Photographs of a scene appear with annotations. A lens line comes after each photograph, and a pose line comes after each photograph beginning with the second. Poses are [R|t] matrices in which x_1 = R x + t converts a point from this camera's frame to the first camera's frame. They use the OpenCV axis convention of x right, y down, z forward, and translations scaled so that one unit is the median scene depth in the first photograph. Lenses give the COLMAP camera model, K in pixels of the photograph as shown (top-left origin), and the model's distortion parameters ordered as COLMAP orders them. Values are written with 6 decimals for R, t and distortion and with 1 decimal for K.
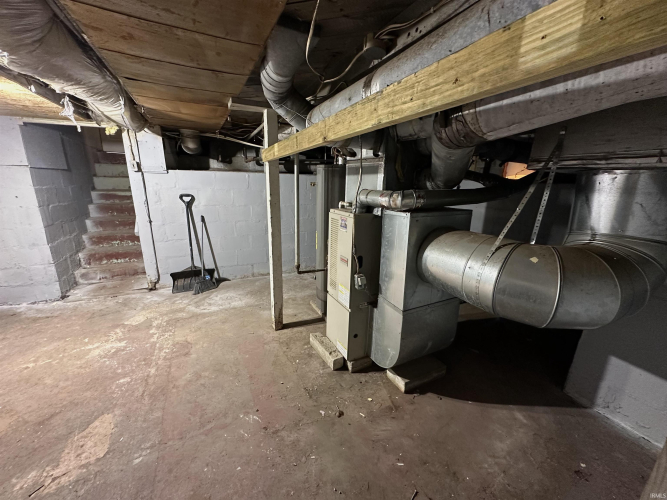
lens RADIAL K [[265.3, 0, 332.1], [0, 265.3, 250.6], [0, 0, 1]] dist [0.001248, 0.000132]
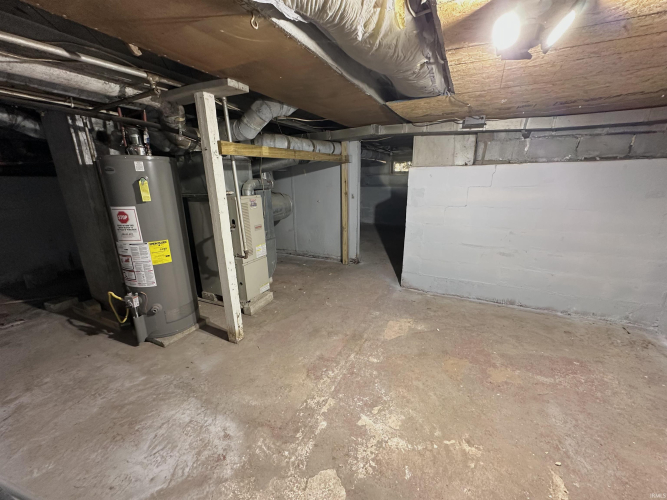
lens RADIAL K [[265.3, 0, 334.3], [0, 265.3, 249.5], [0, 0, 1]] dist [0.001248, 0.000132]
pose [[-0.607175, -0.223940, 0.762358, -1.151376], [0.204995, 0.882831, 0.422595, -0.329413], [-0.767669, 0.412869, -0.490126, 1.197647]]
